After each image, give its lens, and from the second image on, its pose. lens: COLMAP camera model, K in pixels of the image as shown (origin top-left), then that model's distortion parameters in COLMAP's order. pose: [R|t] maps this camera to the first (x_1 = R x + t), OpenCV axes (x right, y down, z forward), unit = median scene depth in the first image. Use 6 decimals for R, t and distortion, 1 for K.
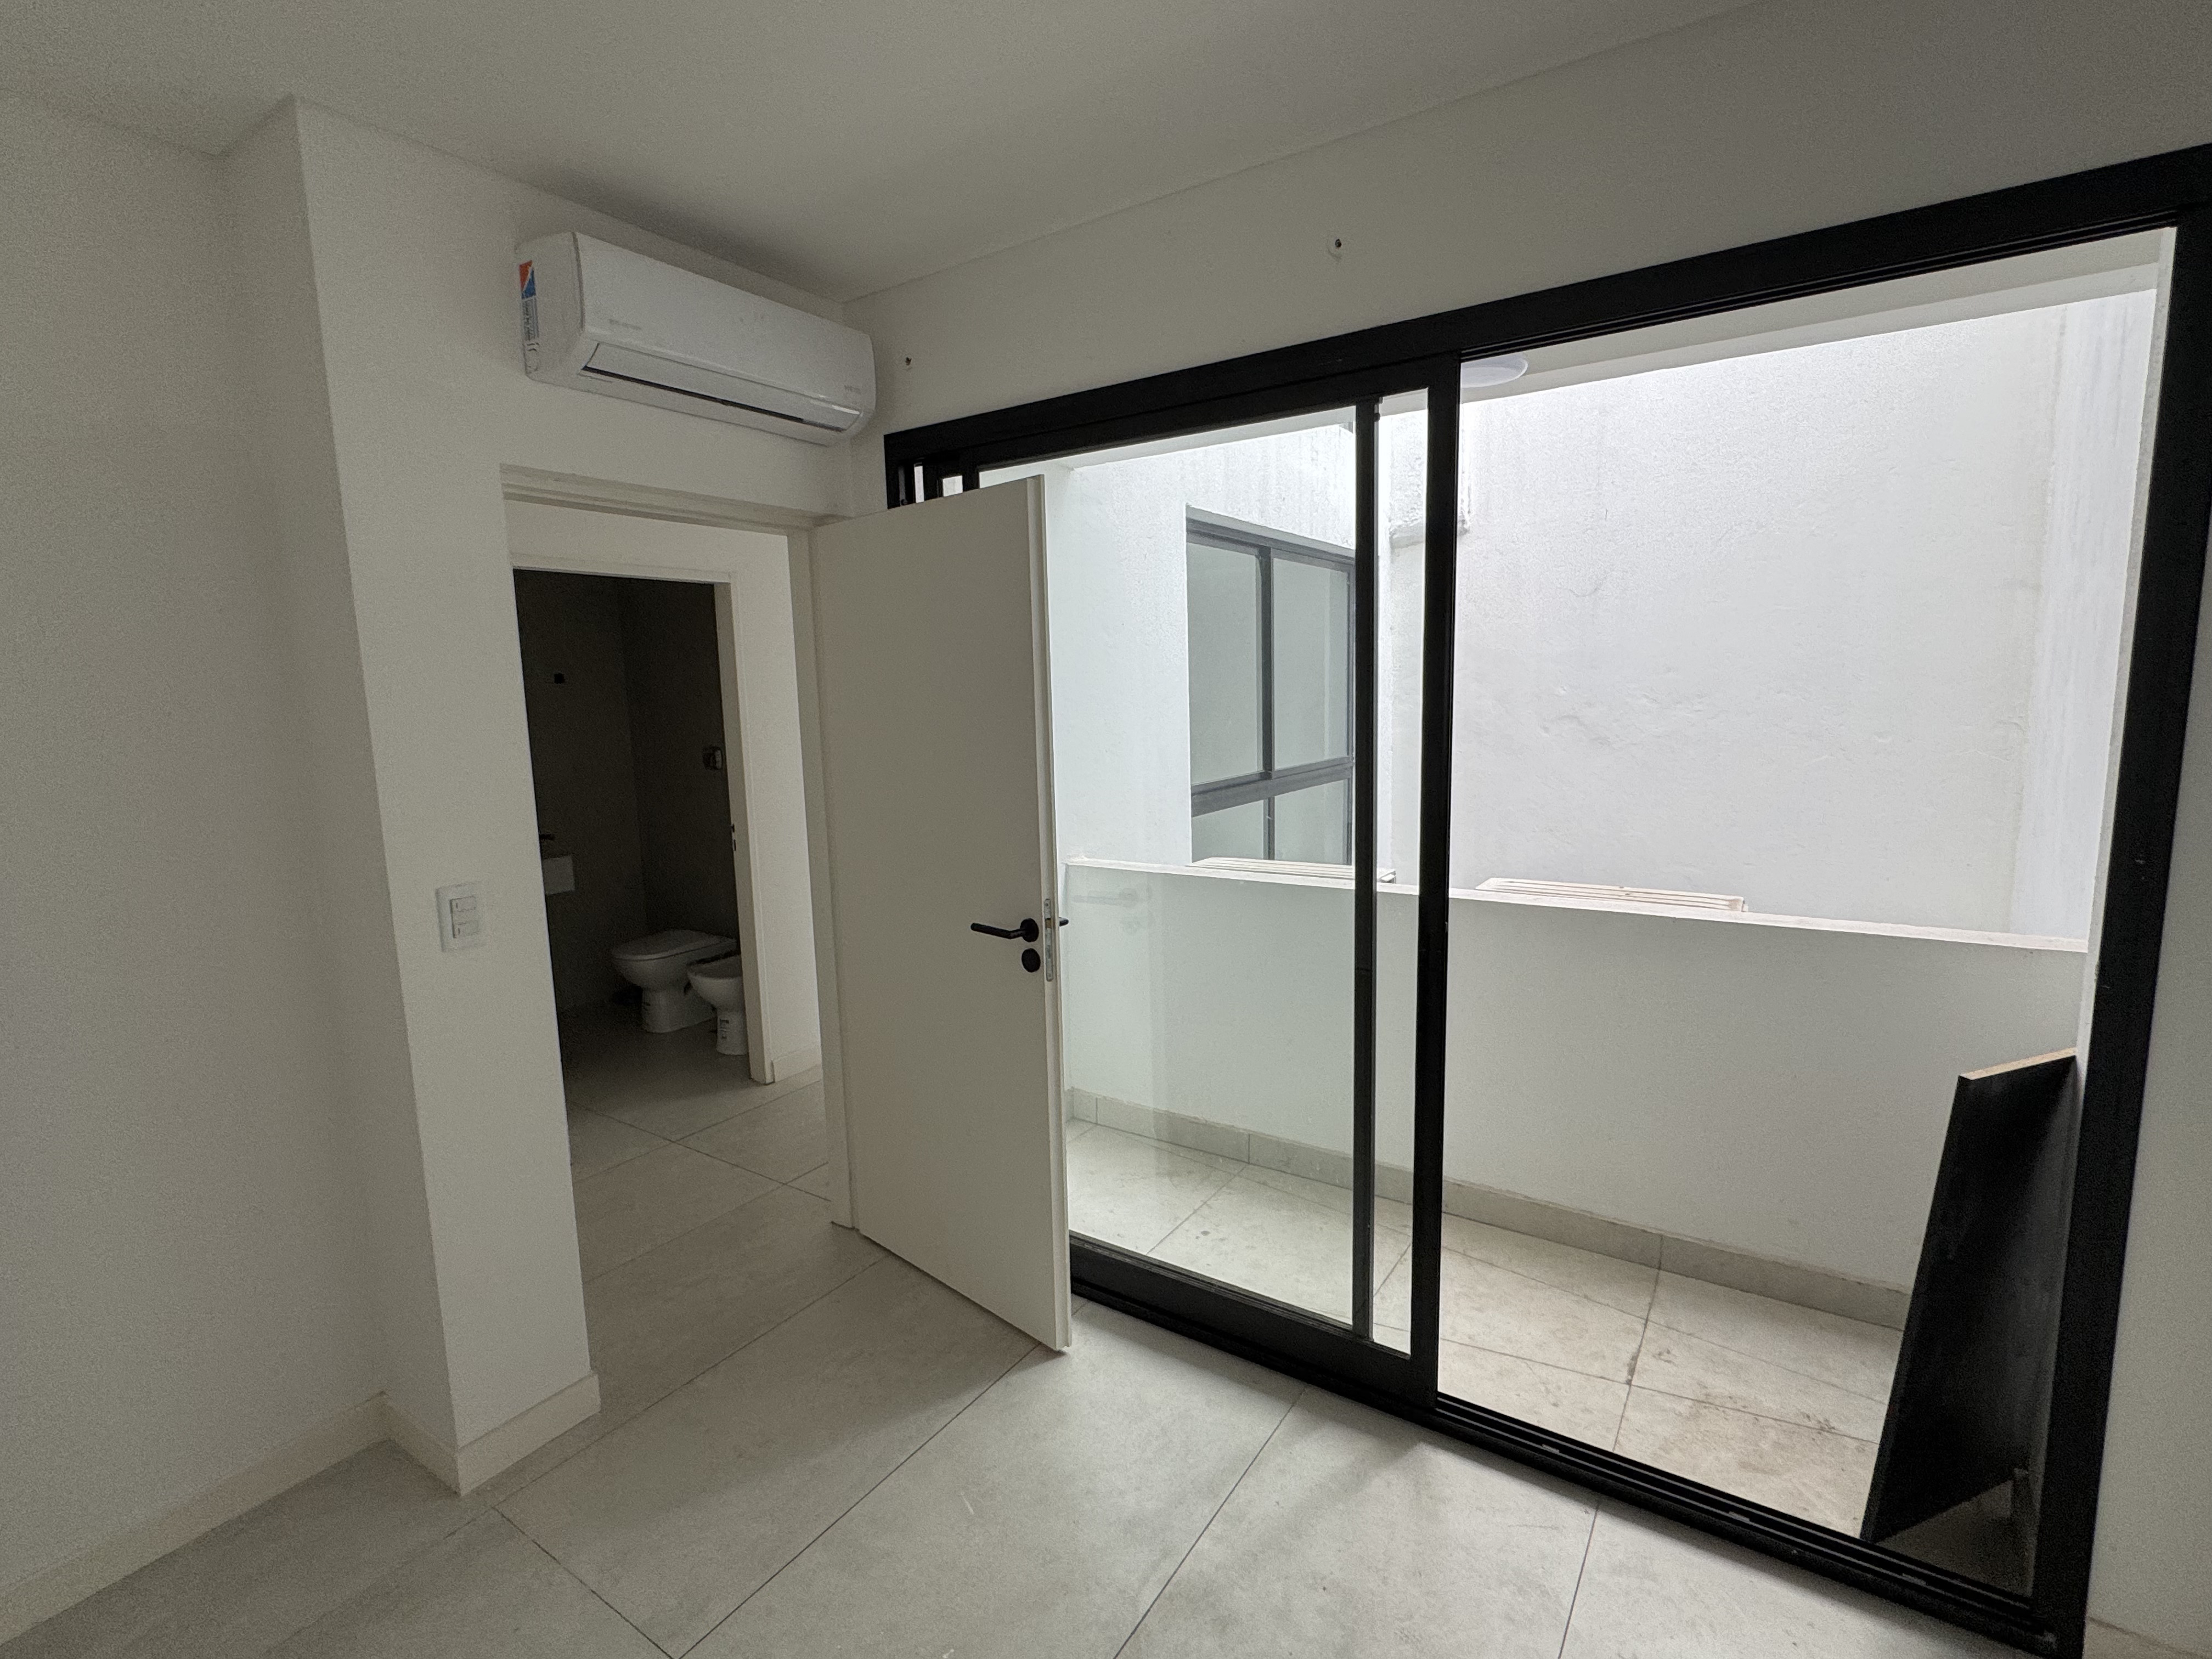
lens RADIAL K [[1024.7, 0, 1108.5], [0, 1024.7, 824.7], [0, 0, 1]] dist [0.001075, 0.000177]
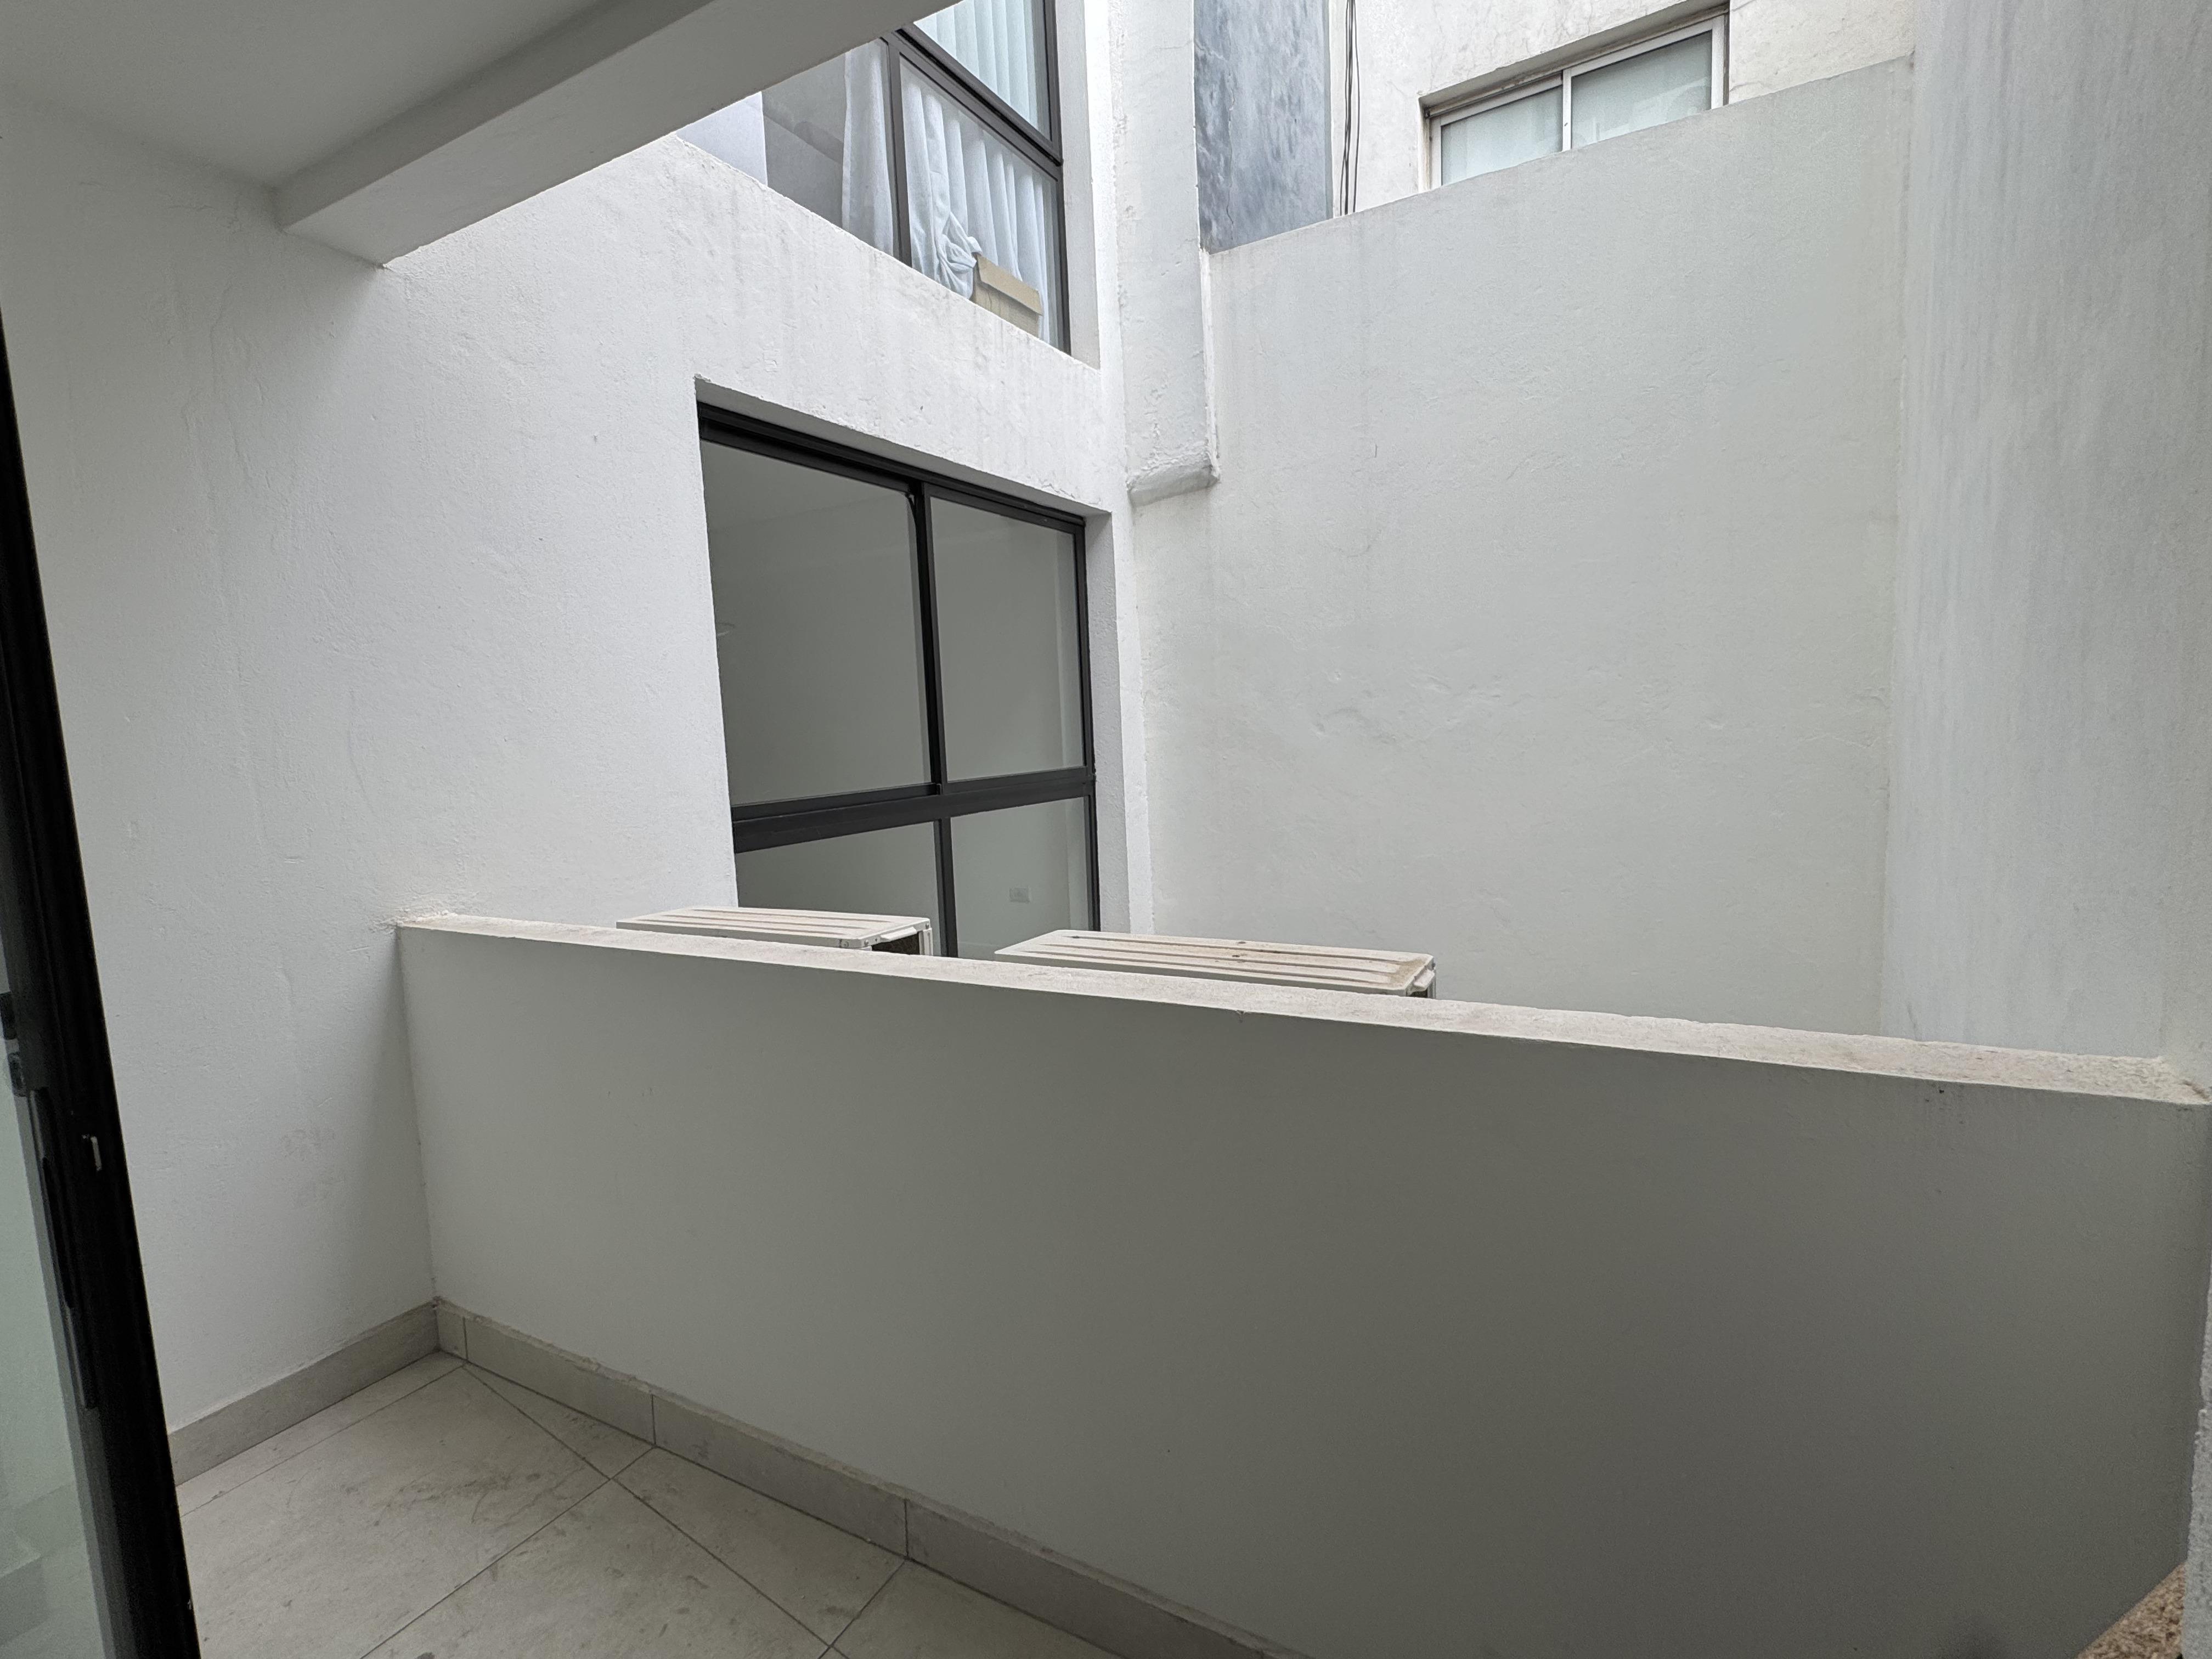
lens RADIAL K [[1024.7, 0, 1105.0], [0, 1024.7, 830.7], [0, 0, 1]] dist [0.001075, 0.000177]
pose [[0.996704, -0.025300, 0.077084, 0.232744], [0.027812, 0.999111, -0.031693, 0.008974], [-0.076214, 0.033732, 0.996521, 0.265786]]
